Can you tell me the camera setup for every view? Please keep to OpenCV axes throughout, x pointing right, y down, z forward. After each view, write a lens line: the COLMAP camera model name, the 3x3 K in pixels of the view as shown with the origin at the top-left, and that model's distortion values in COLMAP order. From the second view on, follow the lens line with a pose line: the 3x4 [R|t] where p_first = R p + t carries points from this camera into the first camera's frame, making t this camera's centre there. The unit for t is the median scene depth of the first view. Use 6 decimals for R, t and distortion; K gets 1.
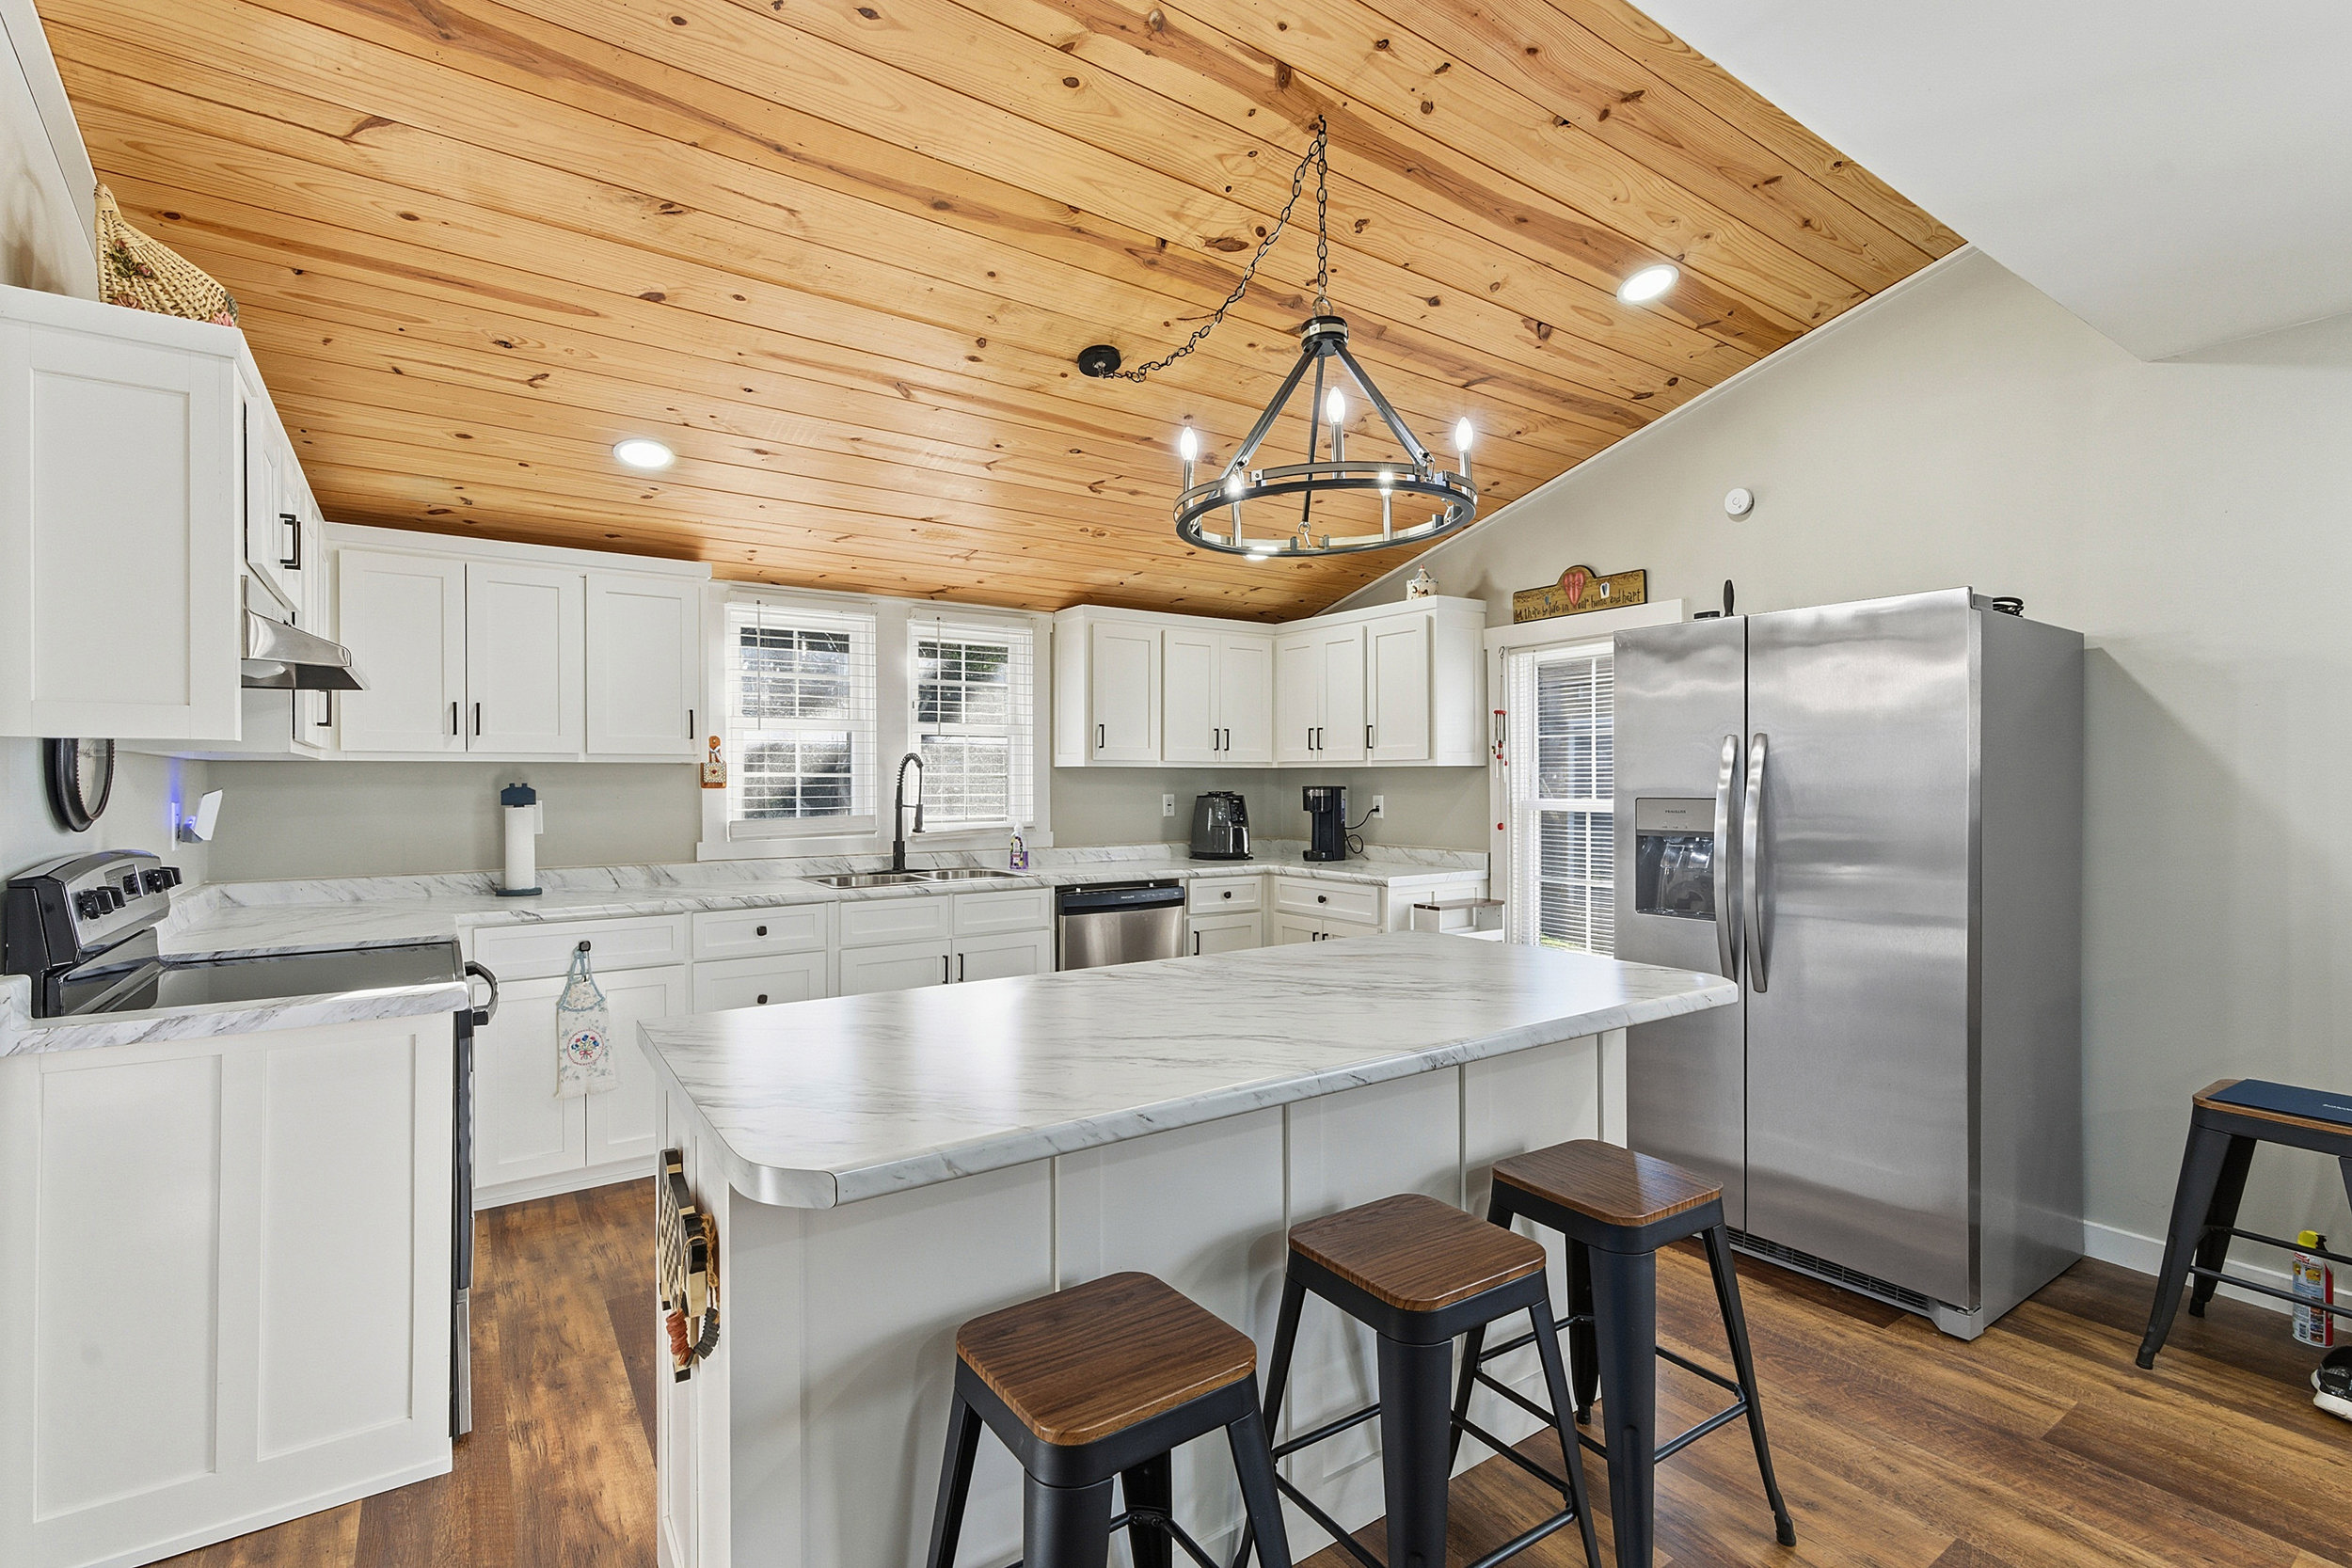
lens RADIAL K [[1059.5, 0, 1177.0], [0, 1059.5, 784.8], [0, 0, 1]] dist [-0.000053, 0.002172]
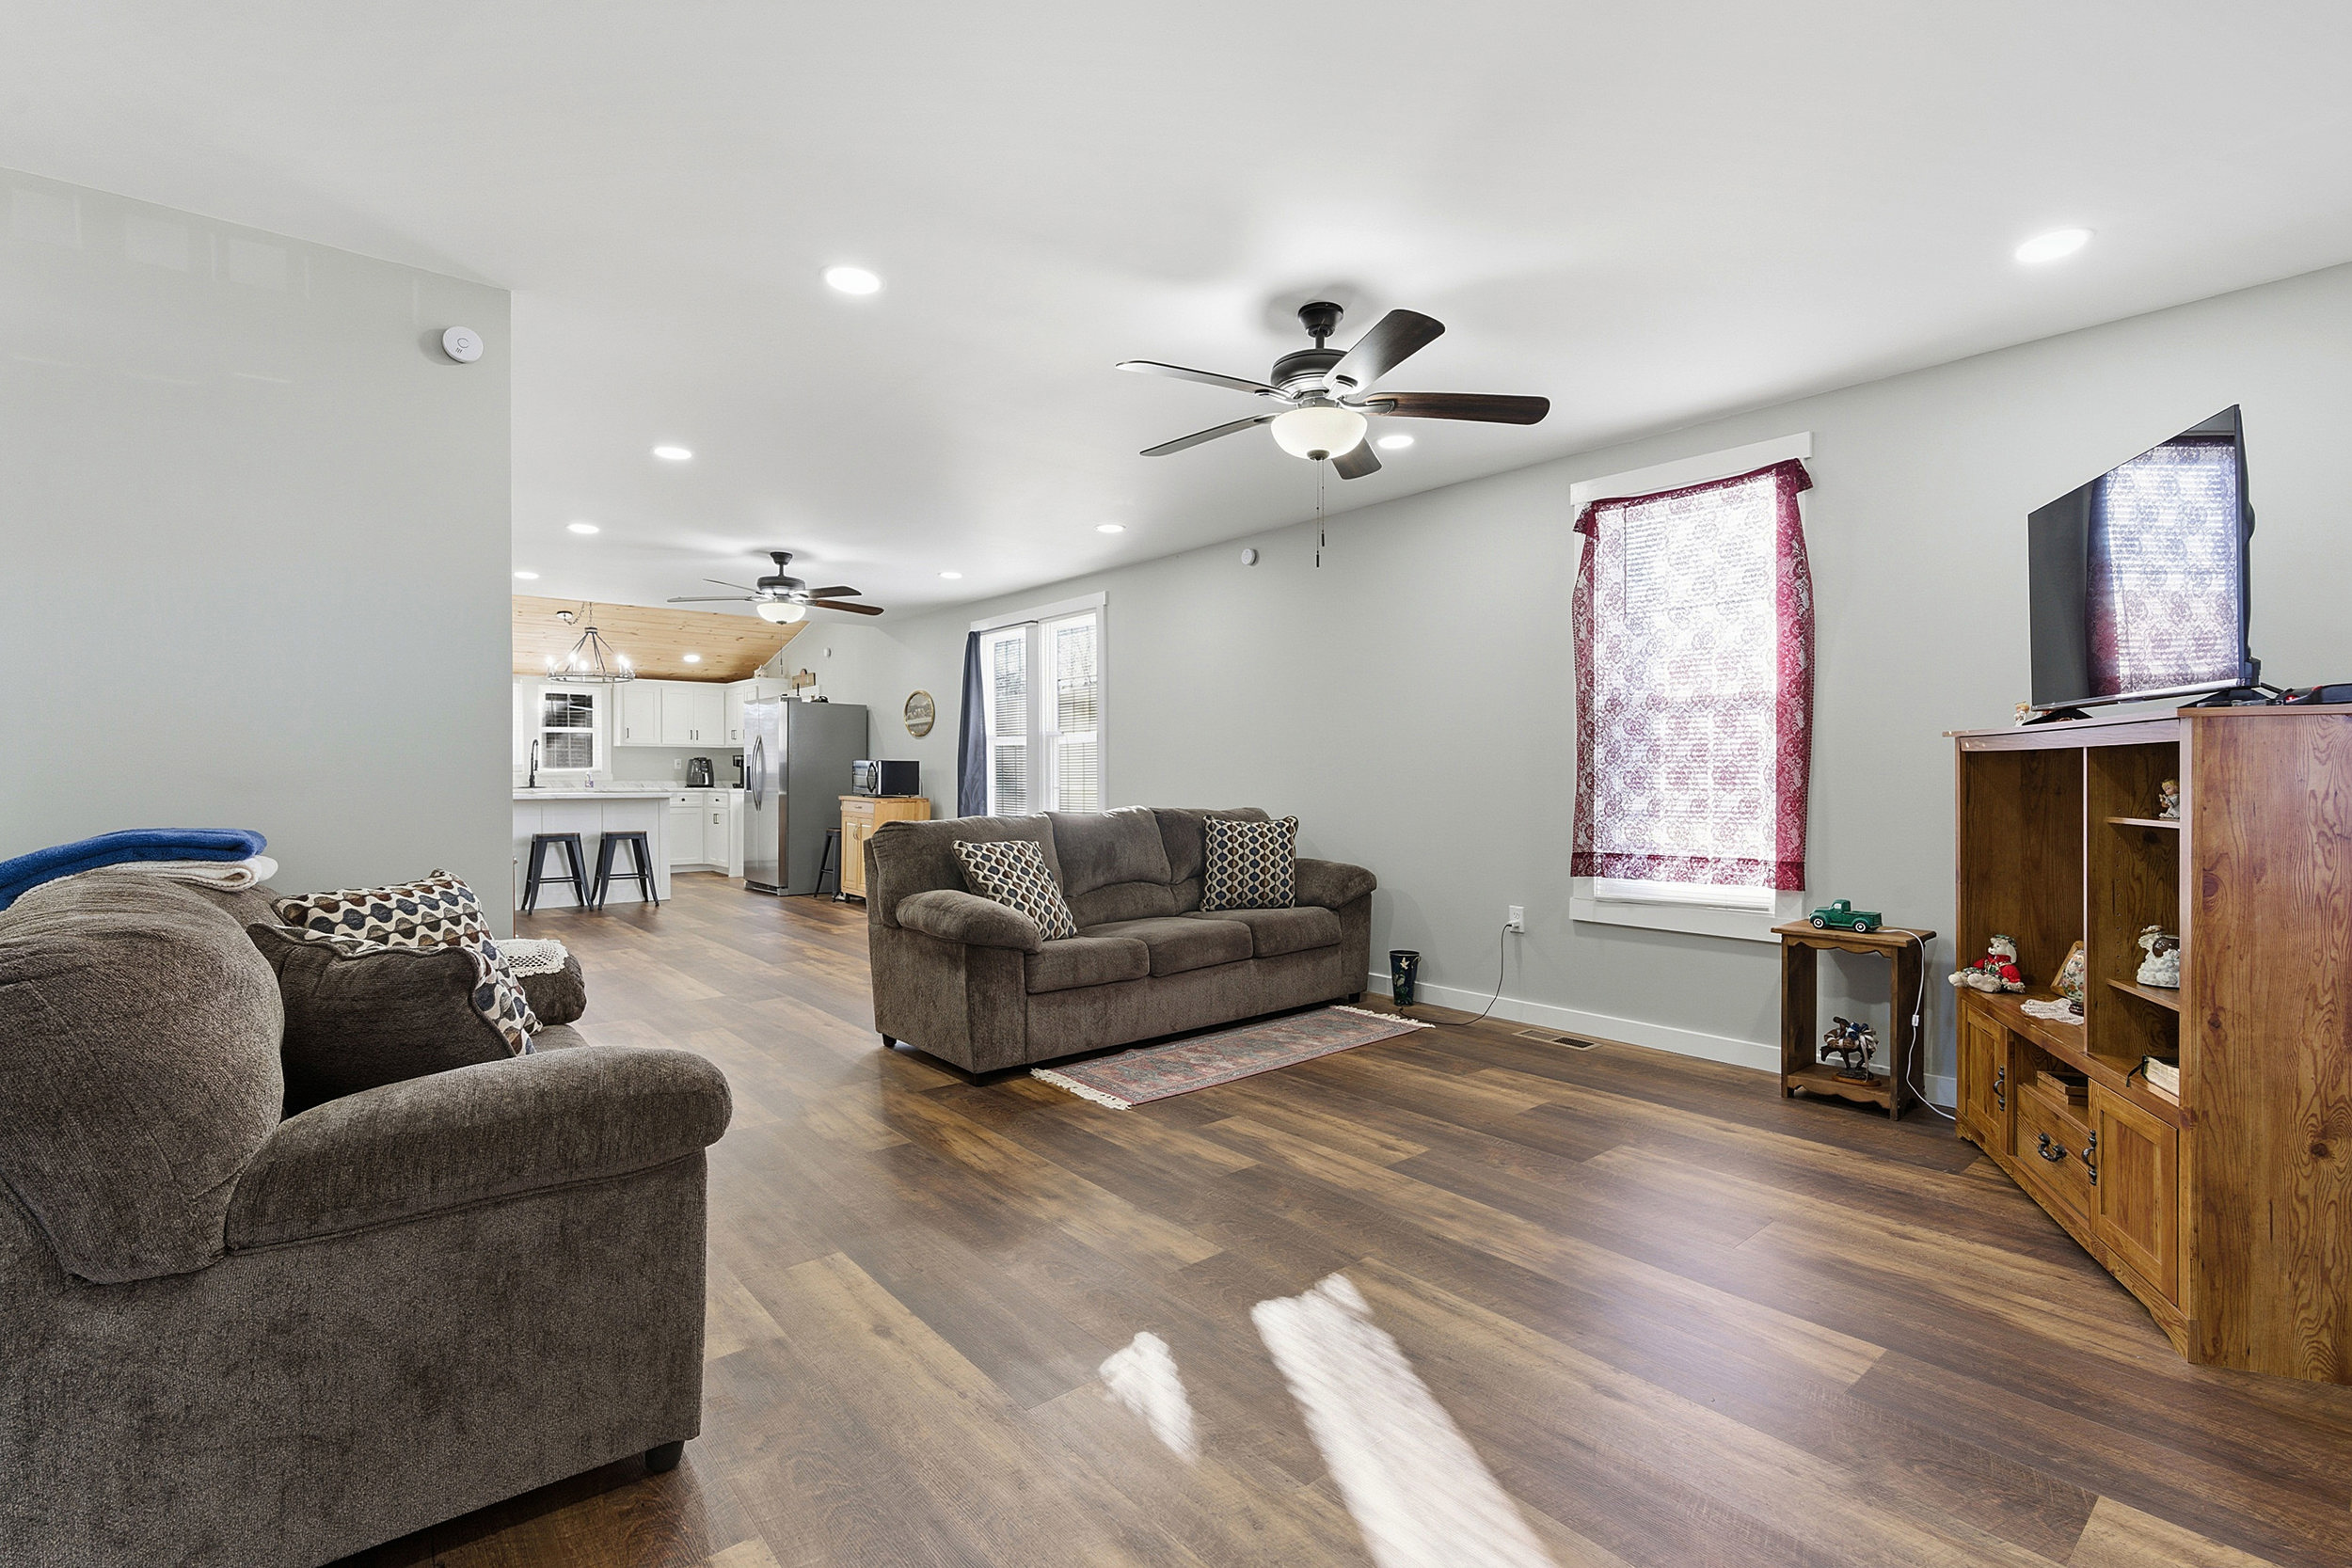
lens RADIAL K [[1059.5, 0, 1162.9], [0, 1059.5, 777.9], [0, 0, 1]] dist [-0.000053, 0.002172]
pose [[0.996866, -0.000039, 0.079103, 1.180834], [-0.000402, 0.999984, 0.005563, 0.050840], [-0.079102, -0.005578, 0.996851, -1.863903]]
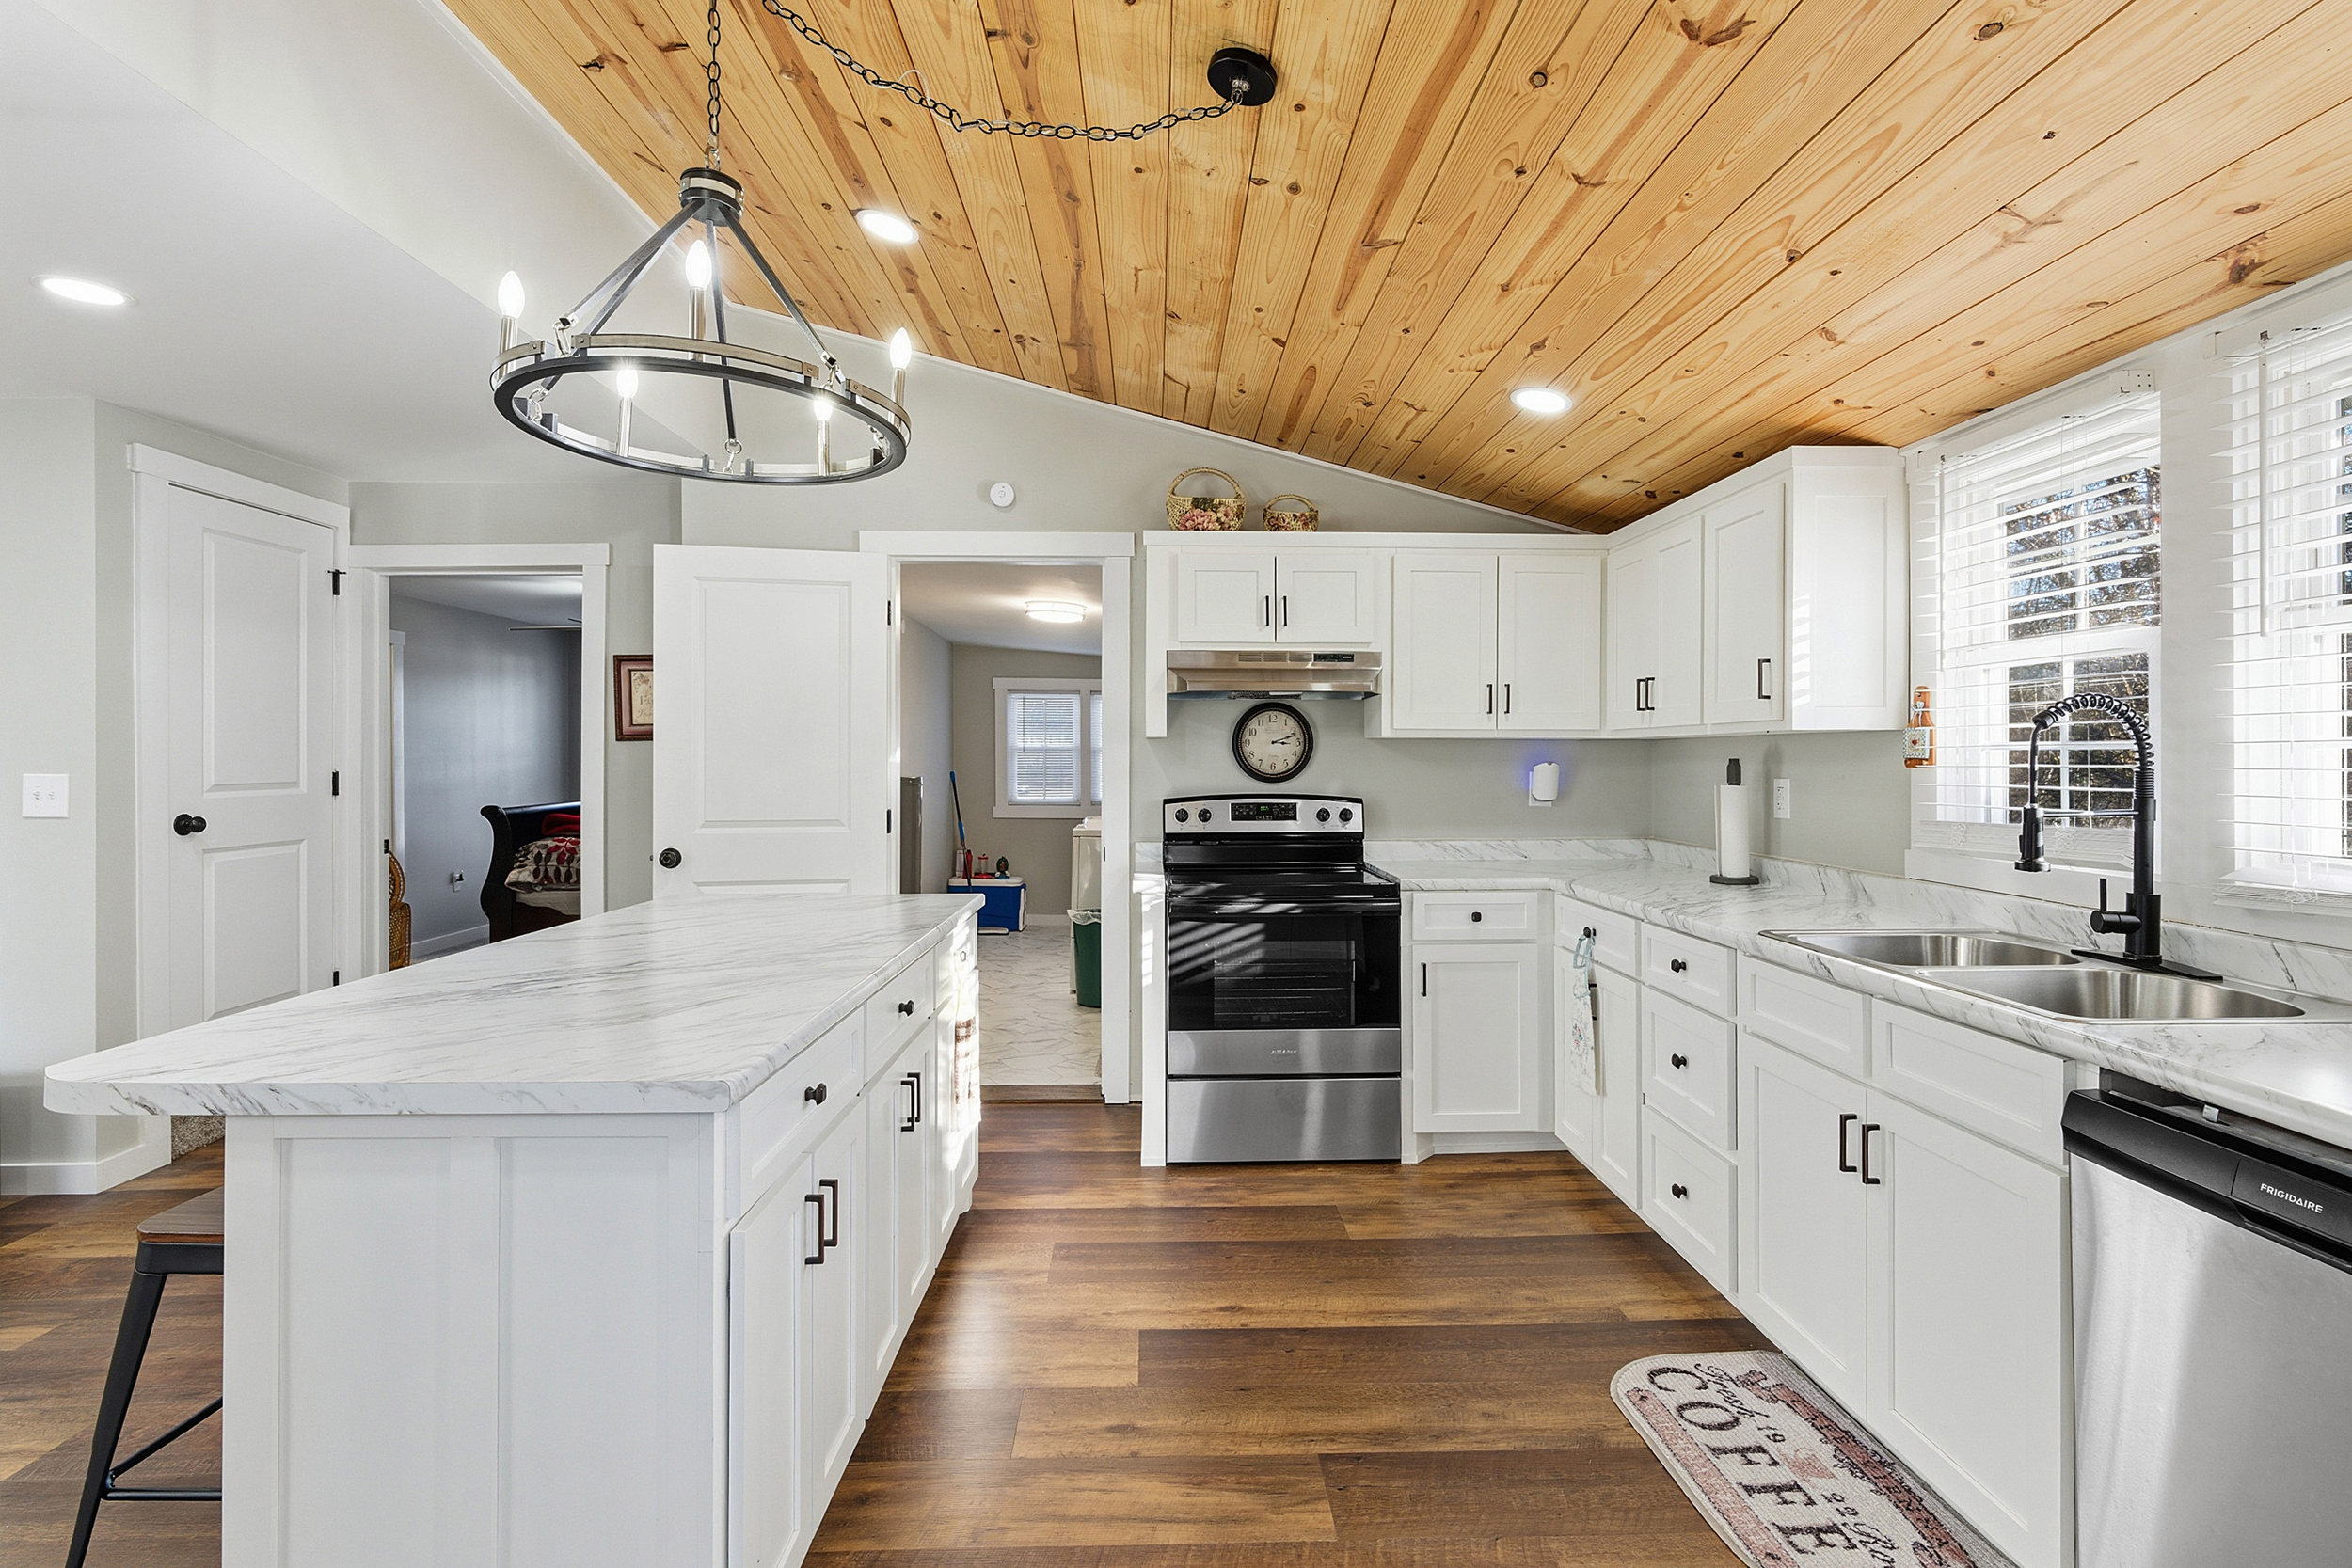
lens RADIAL K [[1059.5, 0, 1175.7], [0, 1059.5, 753.5], [0, 0, 1]] dist [-0.000053, 0.002172]
pose [[-0.543883, 0.001934, -0.839159, 0.374145], [-0.000308, 0.999997, 0.002504, -0.007256], [0.839161, 0.001620, -0.543881, 1.049921]]
